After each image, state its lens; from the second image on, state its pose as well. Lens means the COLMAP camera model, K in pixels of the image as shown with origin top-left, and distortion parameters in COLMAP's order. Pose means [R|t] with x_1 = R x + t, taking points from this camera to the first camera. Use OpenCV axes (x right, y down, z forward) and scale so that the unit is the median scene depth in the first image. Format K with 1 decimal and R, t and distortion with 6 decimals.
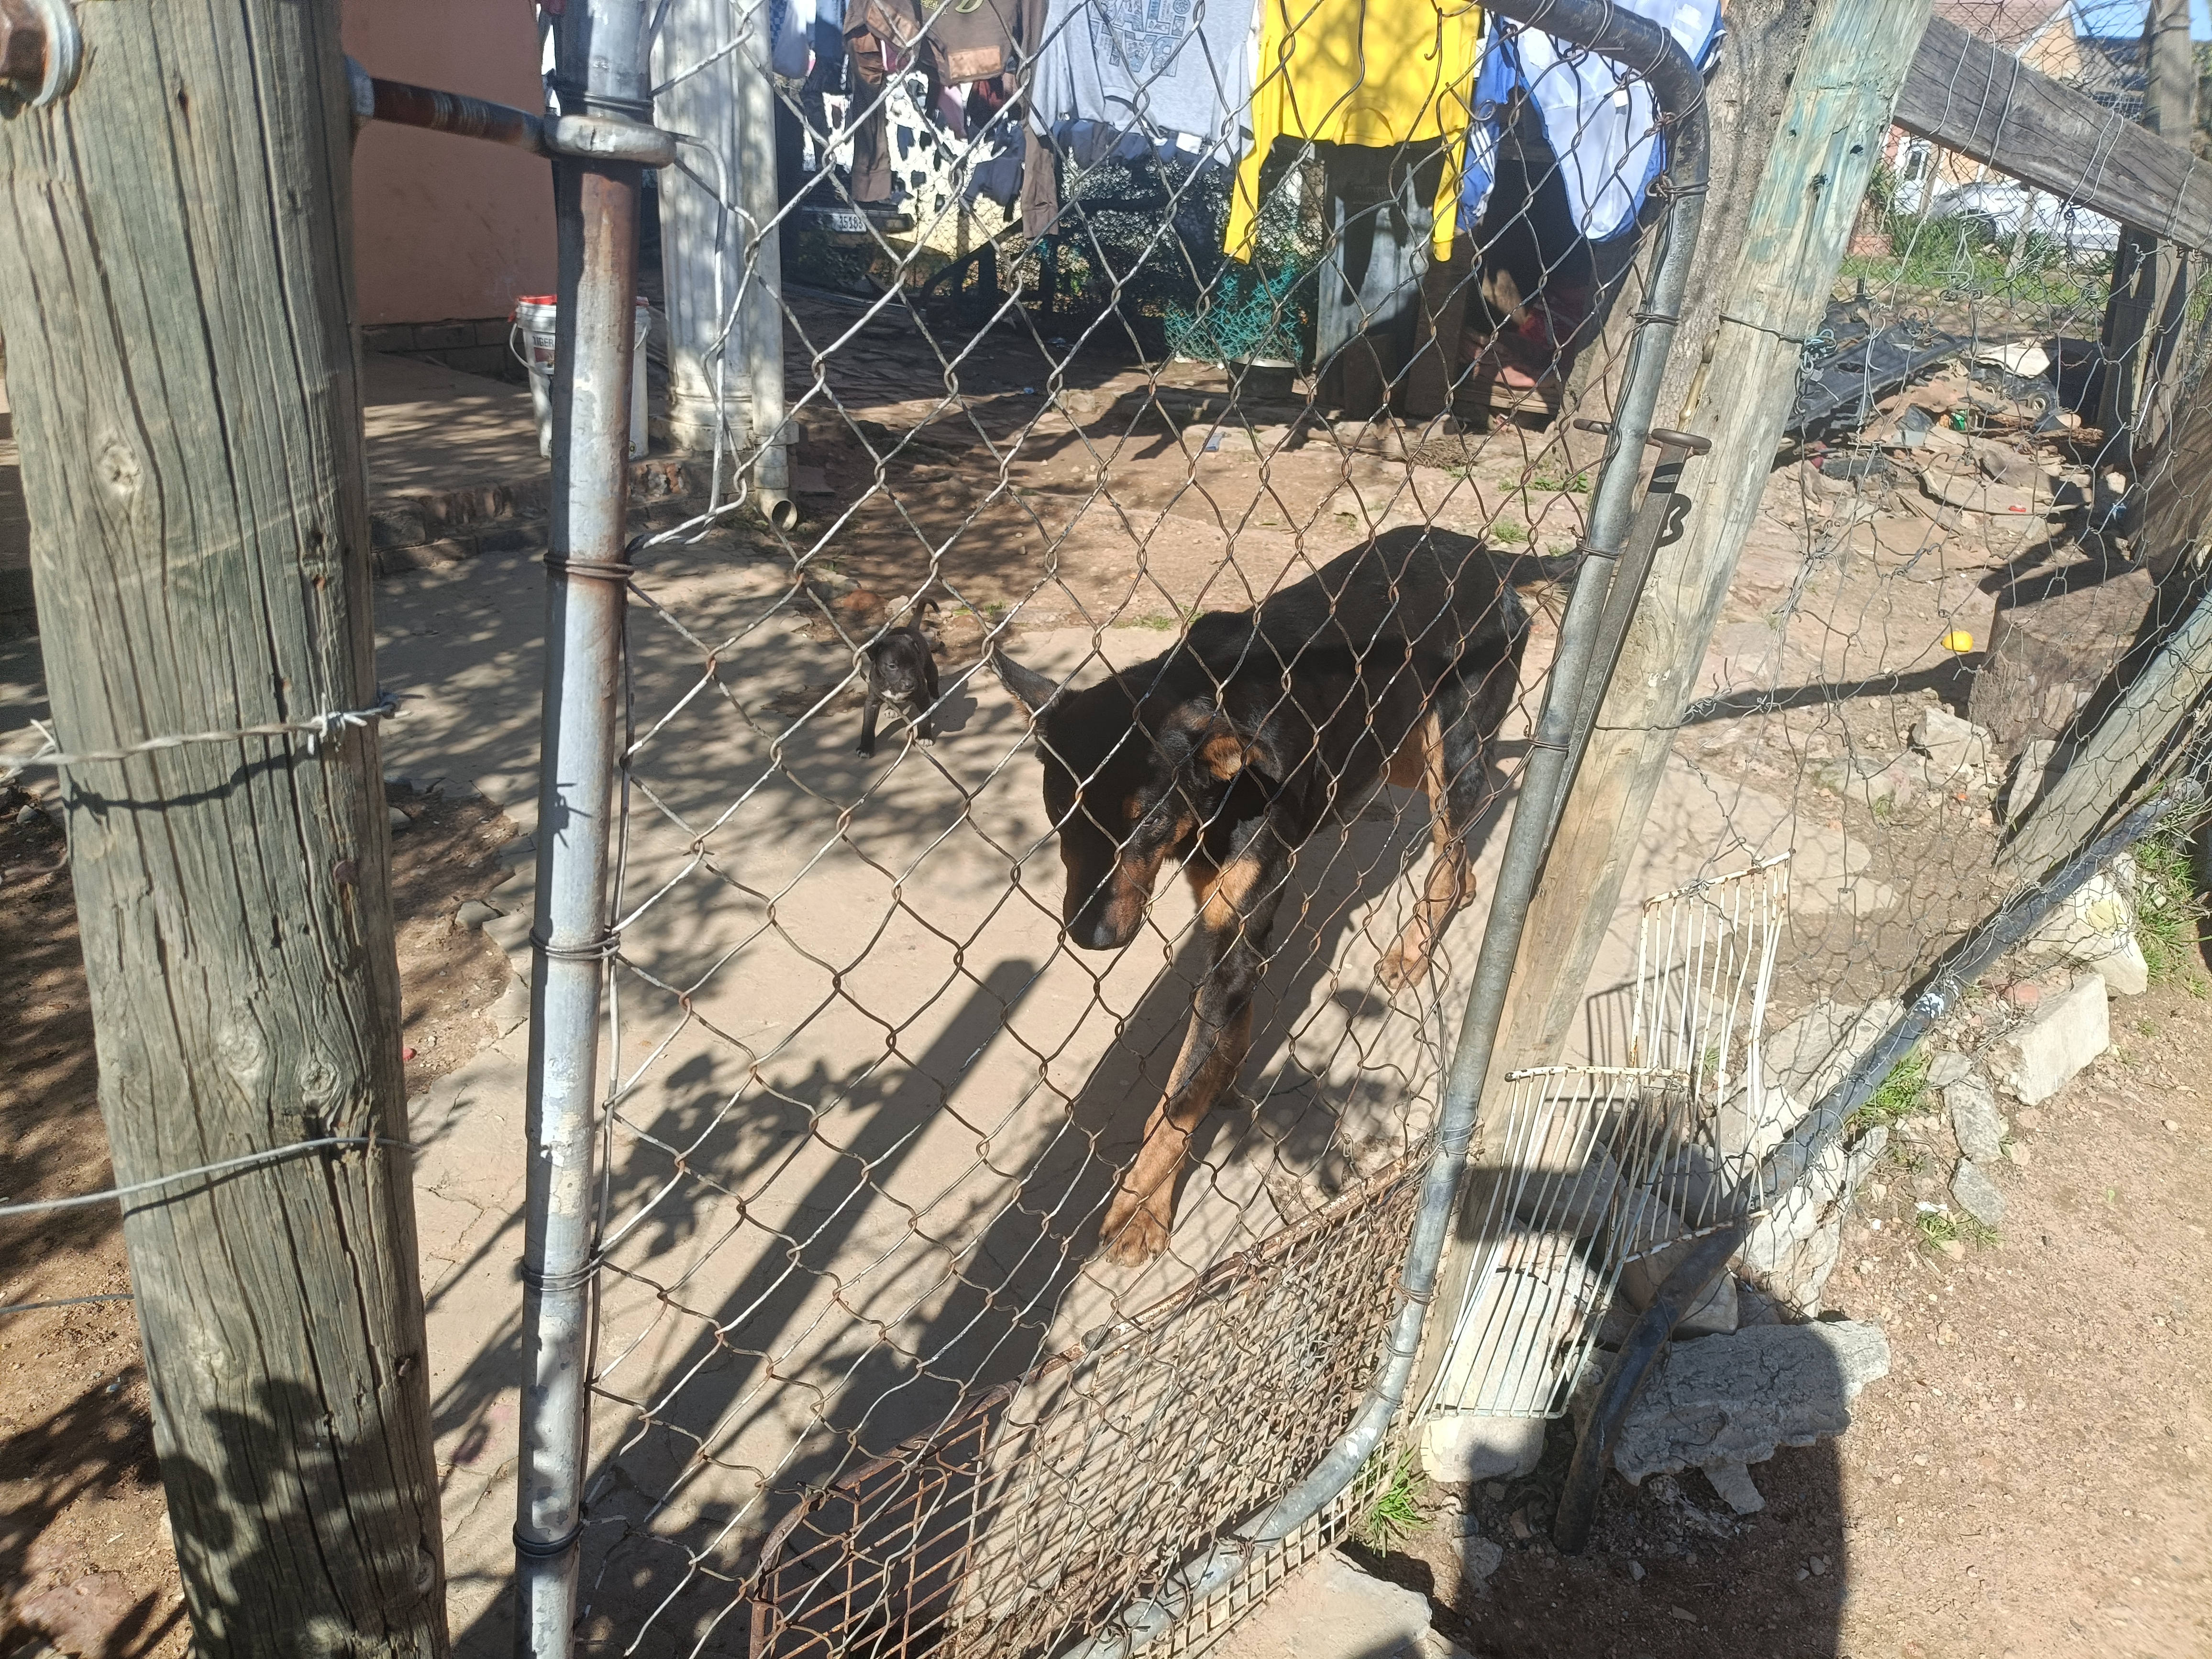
lens RADIAL K [[1595.5, 0, 1106.0], [0, 1595.5, 829.5], [0, 0, 1]] dist [0.006838, -0.002498]
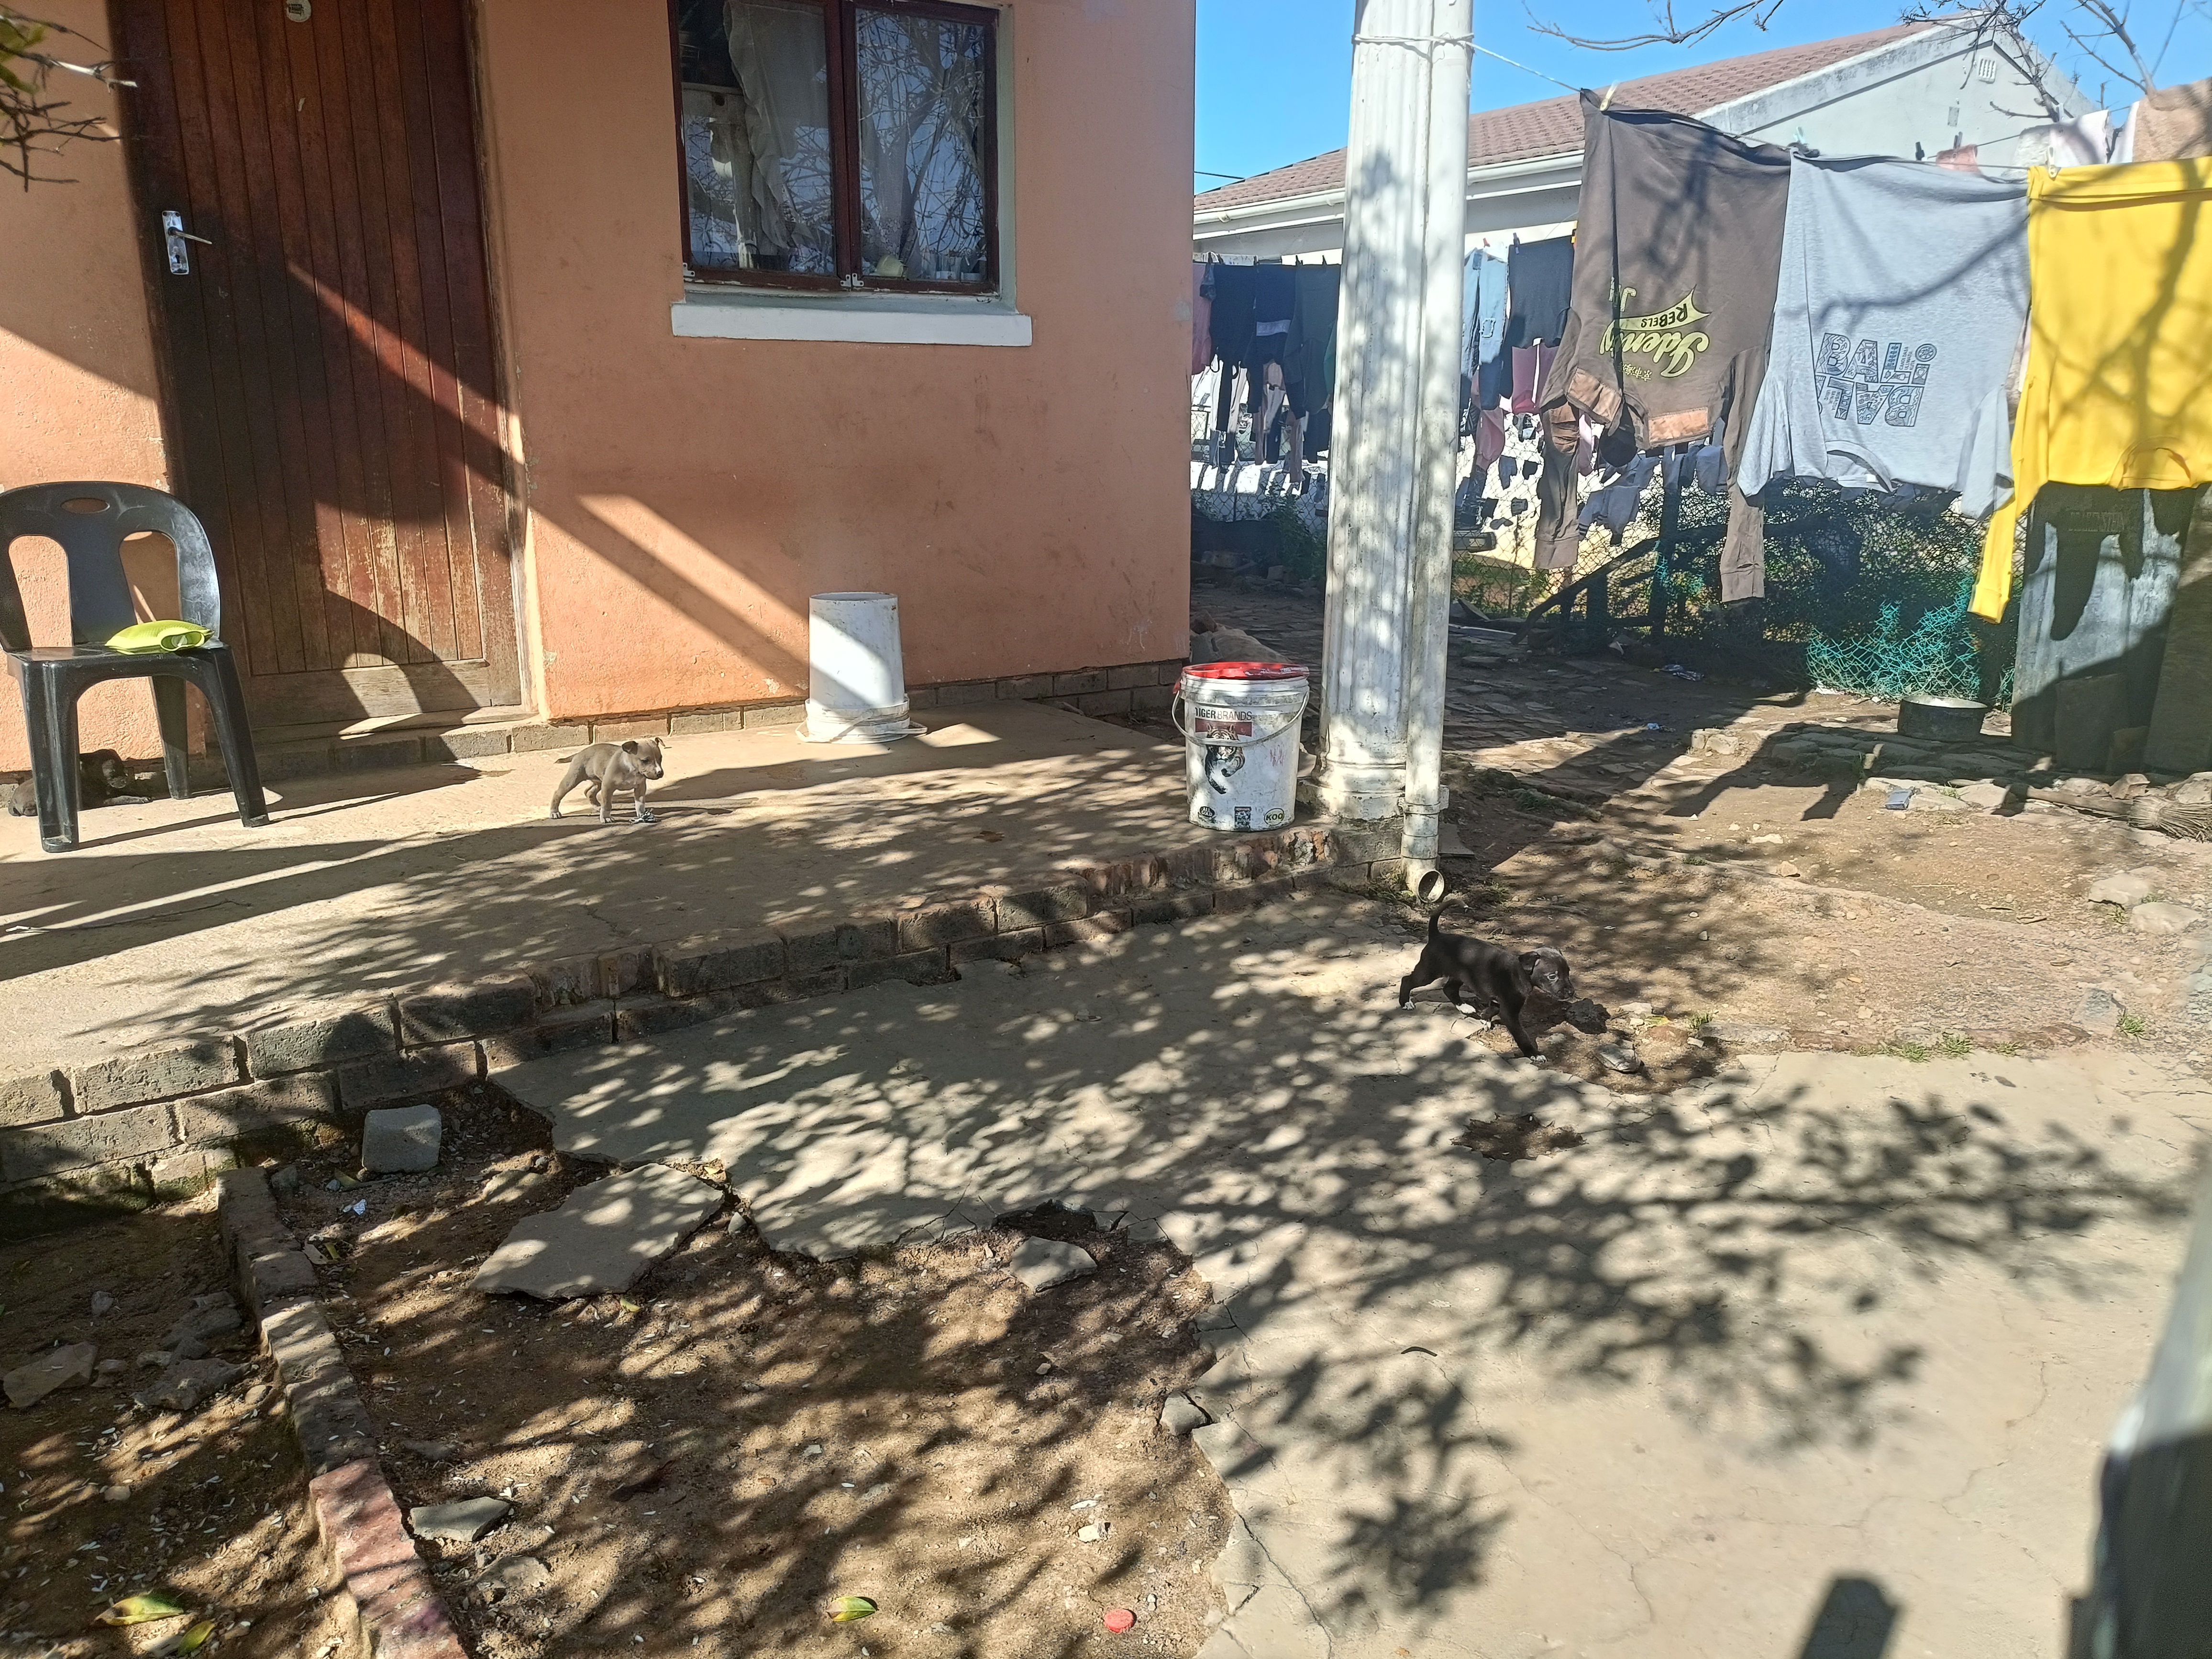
lens RADIAL K [[1605.3, 0, 1106.0], [0, 1605.3, 829.5], [0, 0, 1]] dist [0.042929, -0.063898]
pose [[0.948983, 0.026986, -0.314172, -0.096466], [-0.081227, 0.983628, -0.160864, -0.068856], [0.304687, 0.178177, 0.935638, 0.058331]]
